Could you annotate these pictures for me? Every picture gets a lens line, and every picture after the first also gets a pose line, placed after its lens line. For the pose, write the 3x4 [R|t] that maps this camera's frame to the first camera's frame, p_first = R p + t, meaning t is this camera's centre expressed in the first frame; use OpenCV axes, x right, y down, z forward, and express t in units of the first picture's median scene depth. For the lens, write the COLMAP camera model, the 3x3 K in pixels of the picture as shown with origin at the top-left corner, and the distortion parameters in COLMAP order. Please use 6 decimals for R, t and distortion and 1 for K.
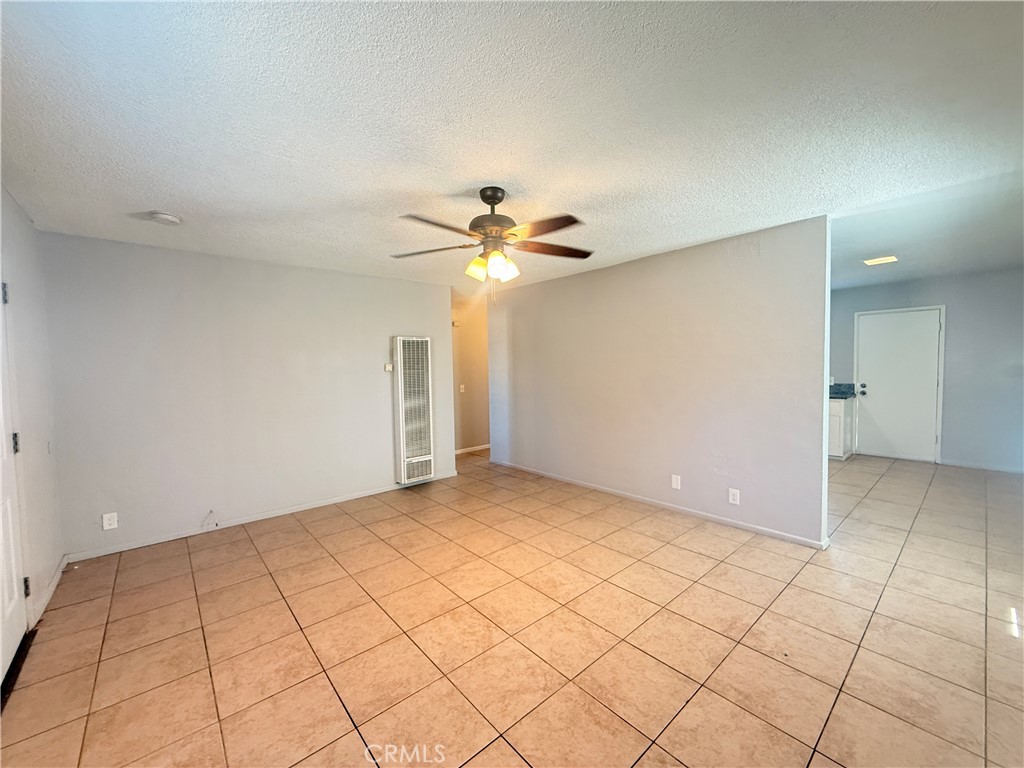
lens RADIAL K [[406.5, 0, 516.8], [0, 406.5, 382.8], [0, 0, 1]] dist [0.003610, 0.000024]
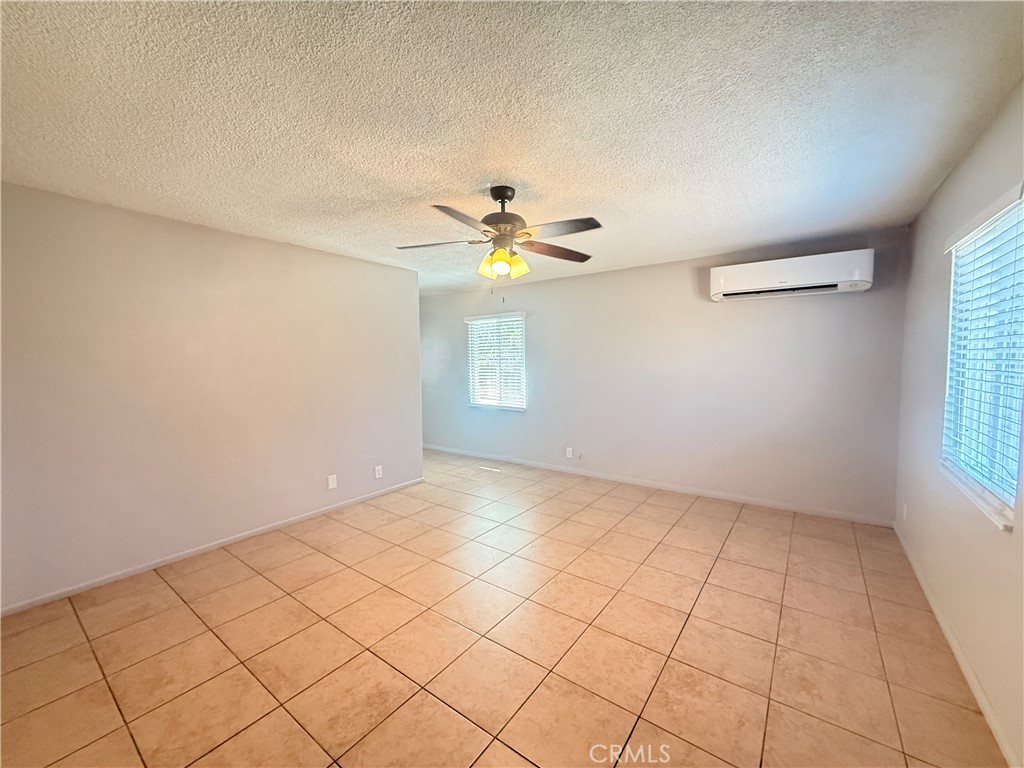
lens RADIAL K [[411.1, 0, 510.8], [0, 411.1, 387.7], [0, 0, 1]] dist [0.000332, -0.000211]
pose [[-0.209824, -0.040059, 0.976918, -1.004279], [0.058299, 0.996870, 0.053399, -0.018447], [-0.976000, 0.068158, -0.206831, 1.149201]]
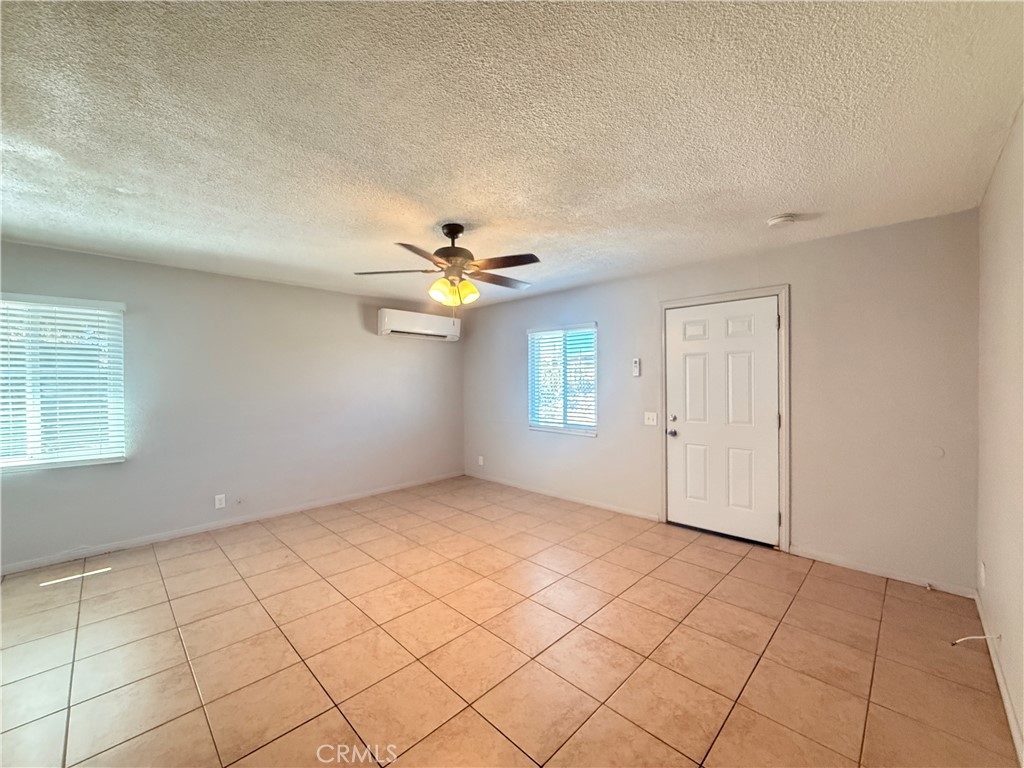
lens RADIAL K [[395.7, 0, 510.7], [0, 395.7, 432.4], [0, 0, 1]] dist [0.000305, 0.000051]
pose [[-0.997646, 0.034491, -0.059264, -0.135460], [0.023749, 0.984595, 0.173230, -0.068871], [0.064326, 0.171415, -0.983097, 1.965660]]
